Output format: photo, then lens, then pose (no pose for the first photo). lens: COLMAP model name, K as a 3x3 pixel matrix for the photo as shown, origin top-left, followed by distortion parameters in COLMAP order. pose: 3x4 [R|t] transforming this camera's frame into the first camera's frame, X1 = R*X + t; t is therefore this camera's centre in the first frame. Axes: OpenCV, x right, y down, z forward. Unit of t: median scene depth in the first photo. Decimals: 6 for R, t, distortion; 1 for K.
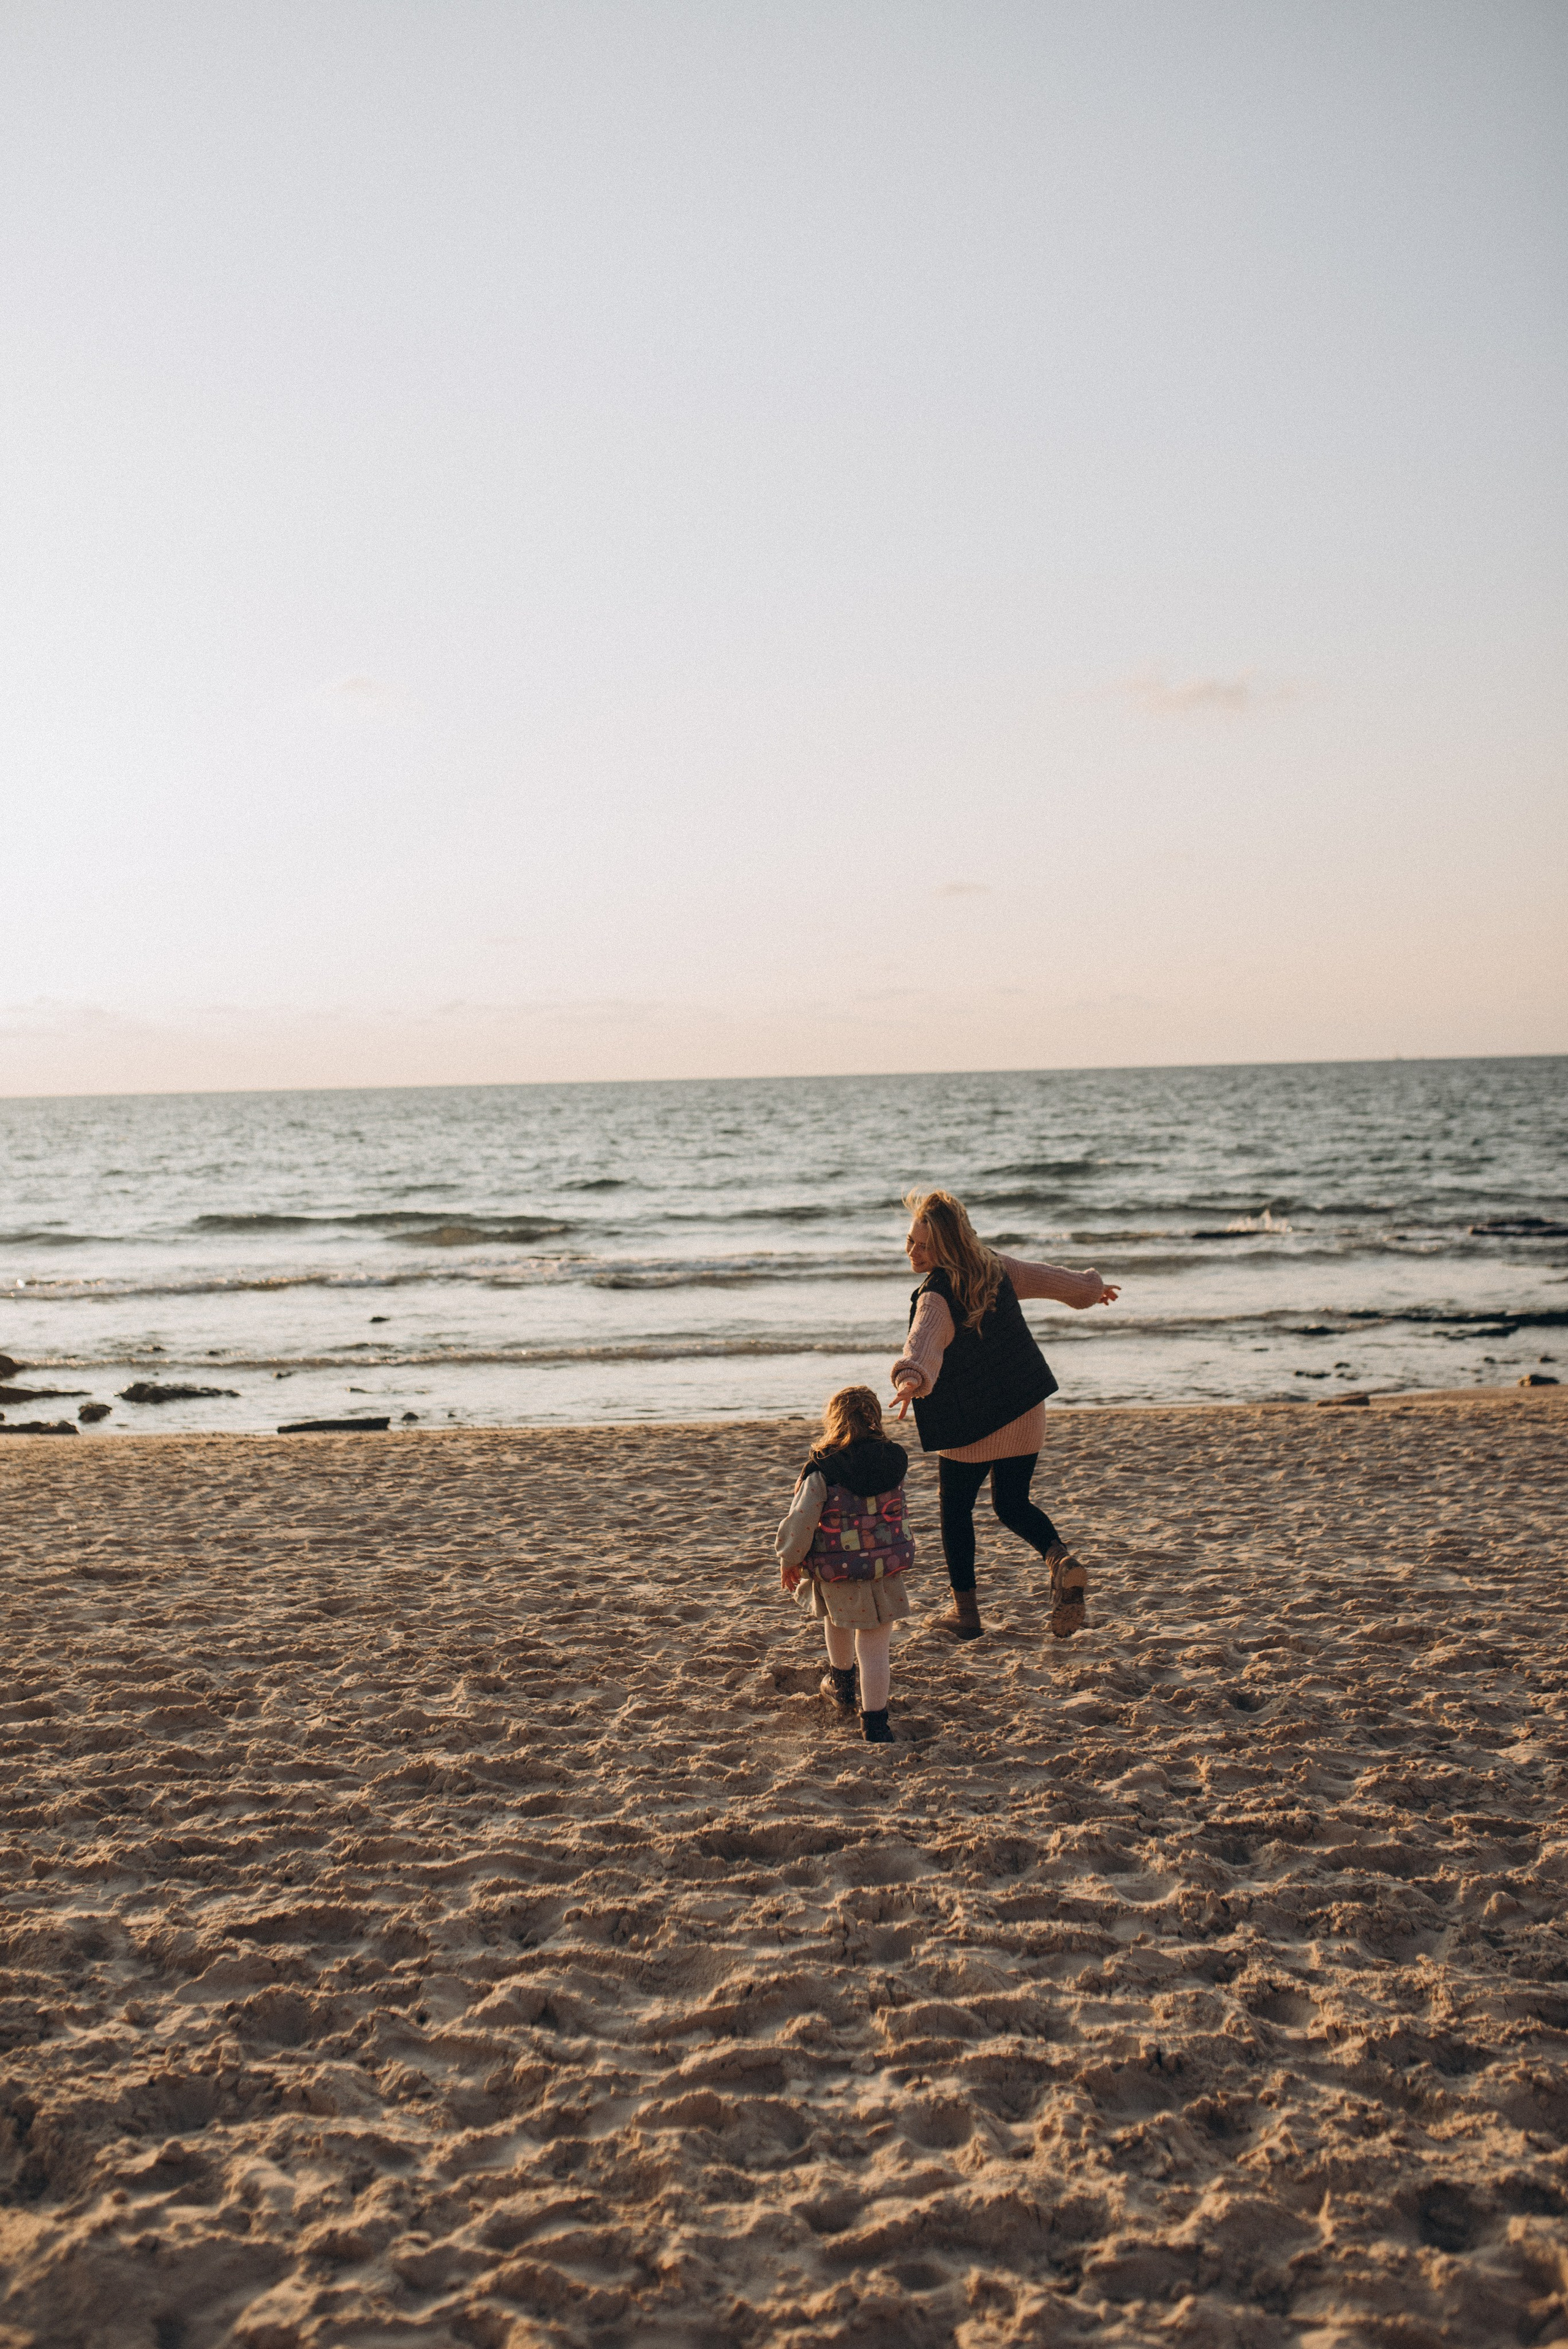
lens RADIAL K [[2290.2, 0, 784.0], [0, 2290.2, 1174.5], [0, 0, 1]] dist [0.061677, -0.150764]
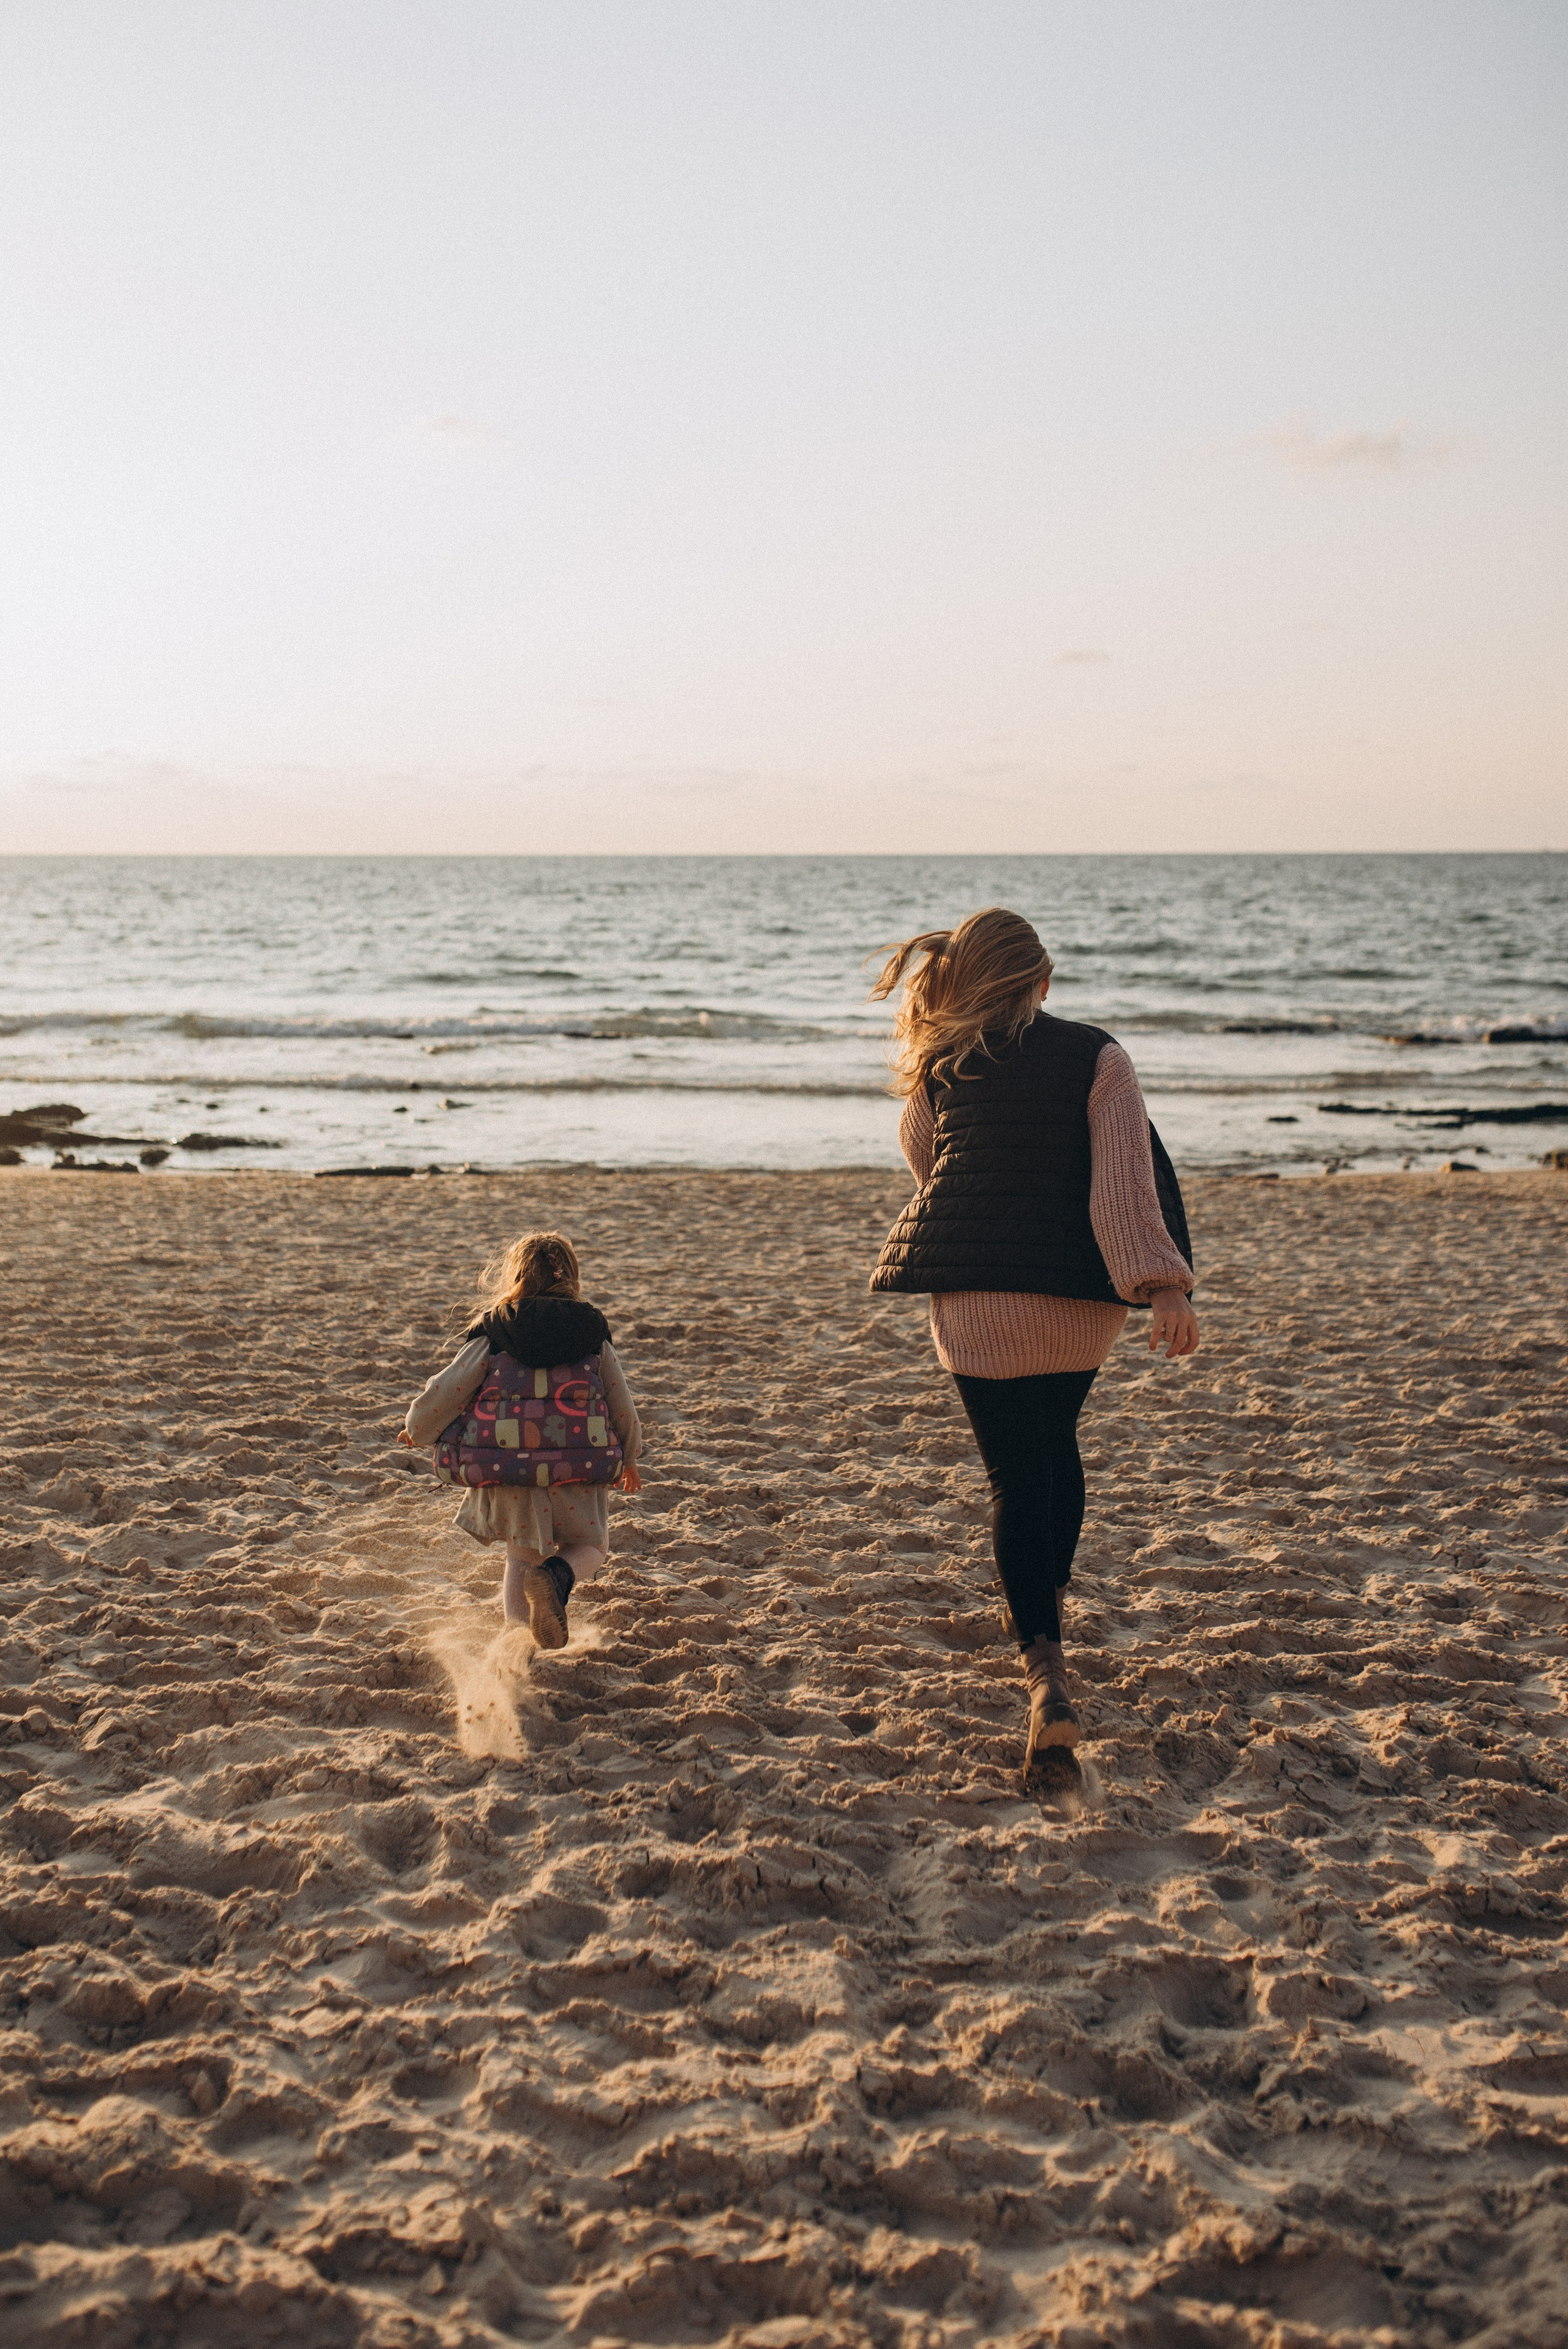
lens RADIAL K [[2290.2, 0, 784.0], [0, 2290.2, 1174.5], [0, 0, 1]] dist [0.061677, -0.150764]
pose [[0.999253, 0.029786, -0.024630, 0.082617], [-0.027335, 0.995152, 0.094470, -0.004545], [0.027325, -0.093726, 0.995223, -0.255592]]
